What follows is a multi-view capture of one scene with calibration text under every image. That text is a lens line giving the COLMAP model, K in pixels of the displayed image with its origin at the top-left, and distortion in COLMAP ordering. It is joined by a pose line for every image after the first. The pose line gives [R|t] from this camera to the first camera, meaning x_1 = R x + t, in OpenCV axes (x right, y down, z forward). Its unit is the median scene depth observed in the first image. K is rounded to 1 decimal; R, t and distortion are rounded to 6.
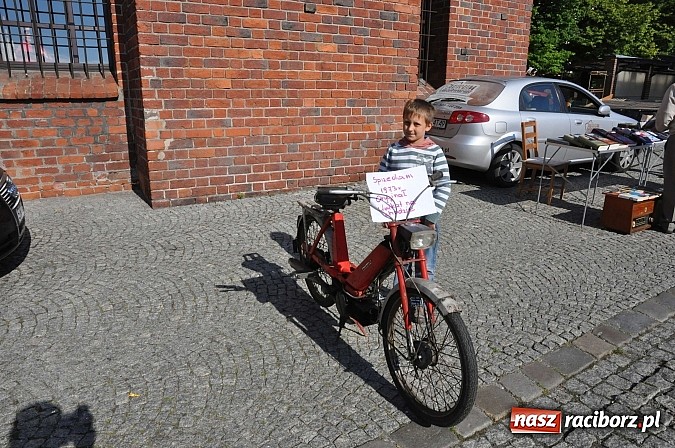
lens RADIAL K [[479.7, 0, 337.5], [0, 479.7, 224.0], [0, 0, 1]] dist [-0.106423, 0.090679]
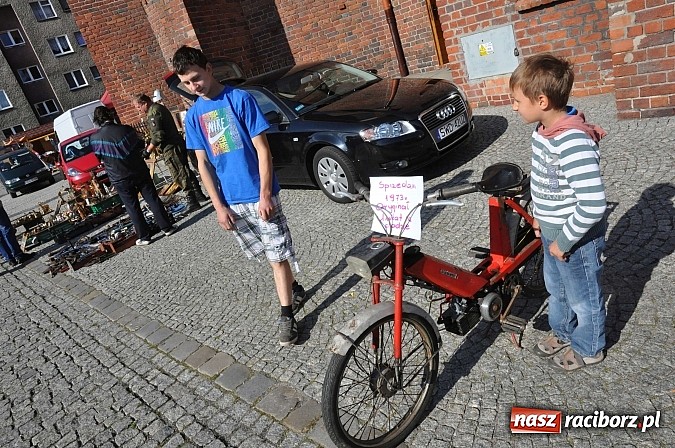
lens RADIAL K [[479.7, 0, 337.5], [0, 479.7, 224.0], [0, 0, 1]] dist [-0.106423, 0.090679]
pose [[0.206187, 0.280561, -0.937429, 0.382547], [0.029519, 0.955794, 0.292550, -0.119203], [0.978067, -0.087992, 0.188790, 0.307401]]
